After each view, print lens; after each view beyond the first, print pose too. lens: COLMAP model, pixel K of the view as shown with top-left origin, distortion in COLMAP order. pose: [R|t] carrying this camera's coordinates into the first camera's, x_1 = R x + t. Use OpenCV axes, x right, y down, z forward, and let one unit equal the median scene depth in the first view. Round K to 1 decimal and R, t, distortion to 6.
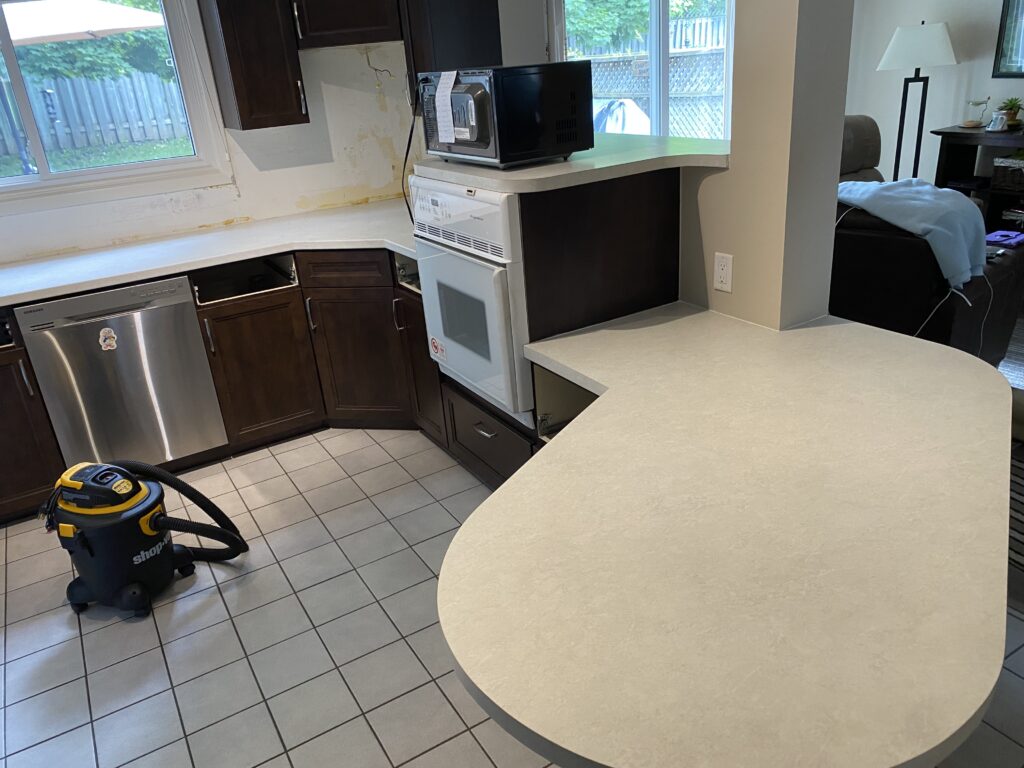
lens RADIAL K [[782.5, 0, 512.0], [0, 782.5, 384.0], [0, 0, 1]] dist [0.061262, -0.055801]
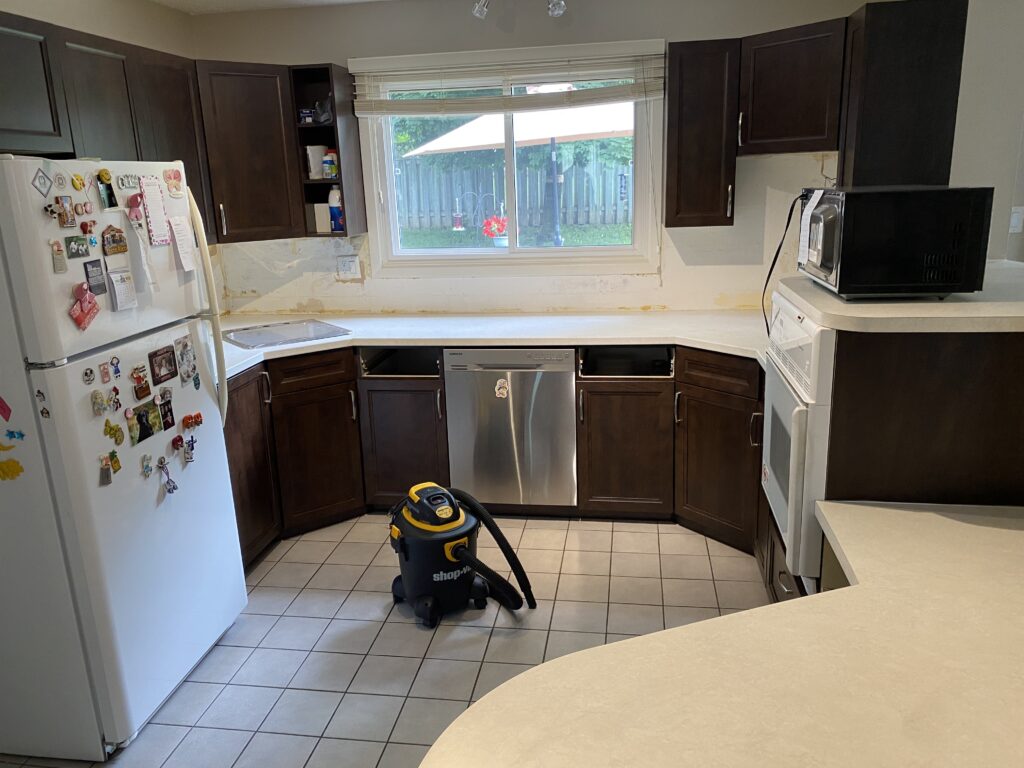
lens RADIAL K [[782.5, 0, 512.0], [0, 782.5, 384.0], [0, 0, 1]] dist [0.061262, -0.055801]
pose [[0.772369, 0.216008, -0.597317, 0.195563], [-0.275115, 0.961377, -0.008078, -0.058386], [0.572502, 0.170570, 0.801965, 0.077425]]
